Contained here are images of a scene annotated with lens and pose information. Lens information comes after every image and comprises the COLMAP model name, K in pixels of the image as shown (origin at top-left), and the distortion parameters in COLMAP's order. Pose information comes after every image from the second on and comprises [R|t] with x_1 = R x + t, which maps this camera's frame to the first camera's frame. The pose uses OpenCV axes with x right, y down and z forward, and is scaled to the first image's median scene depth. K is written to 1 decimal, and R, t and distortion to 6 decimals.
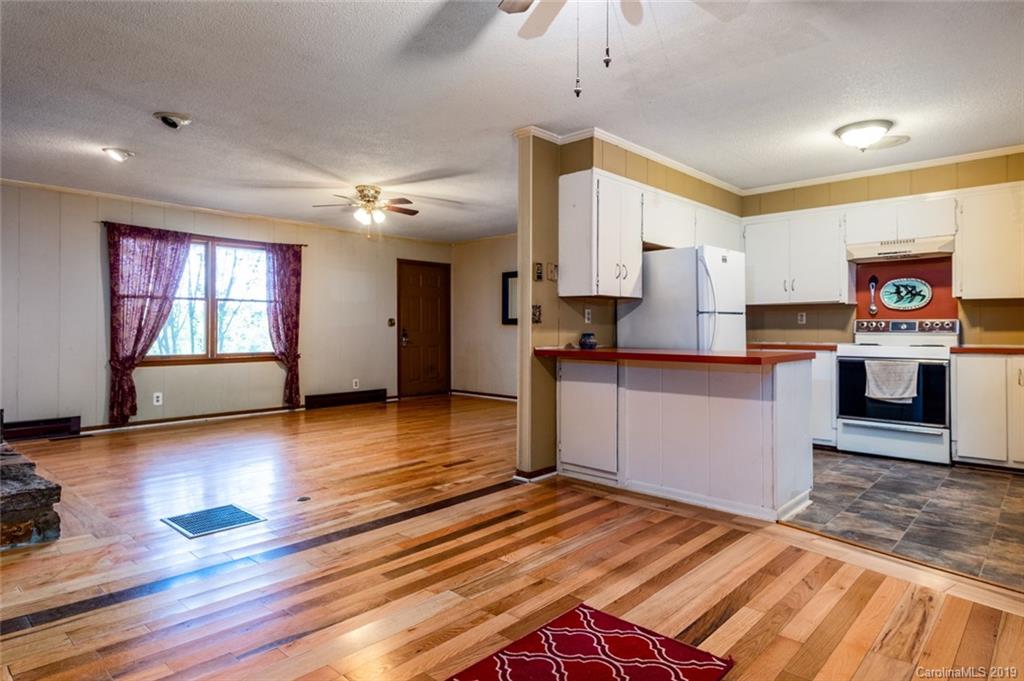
lens RADIAL K [[577.0, 0, 509.7], [0, 577.0, 322.3], [0, 0, 1]] dist [0.002057, -0.000478]
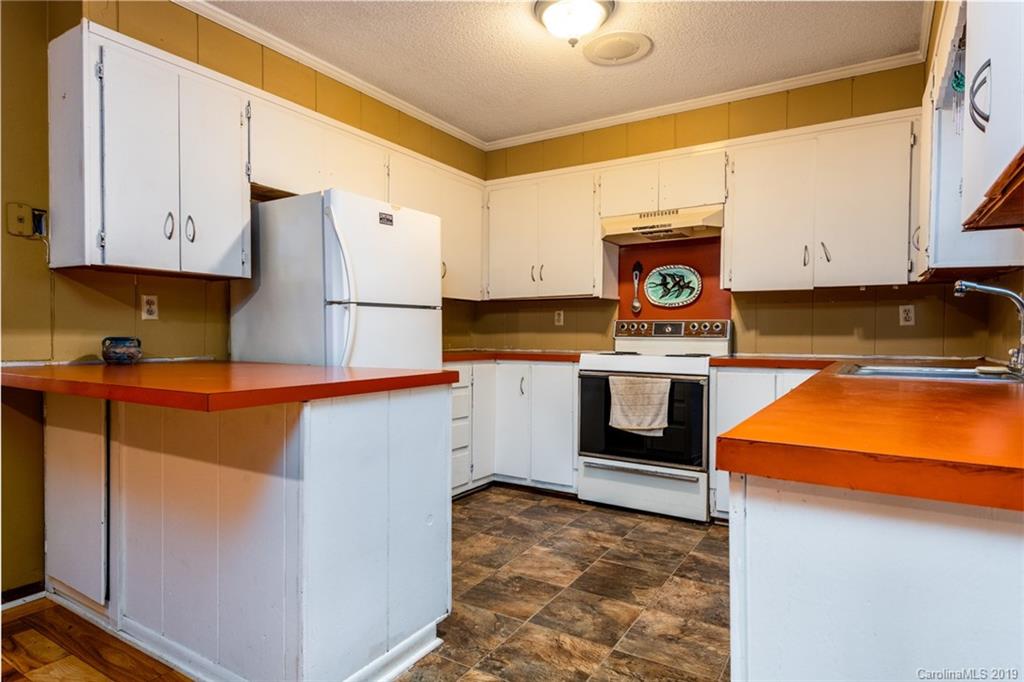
lens RADIAL K [[572.6, 0, 512.0], [0, 572.6, 341.0], [0, 0, 1]] dist [0.036628, -0.000066]
pose [[0.978604, 0.001406, 0.205749, 0.353871], [-0.006712, 0.999663, 0.025096, 0.005864], [-0.205644, -0.025940, 0.978283, 0.333709]]
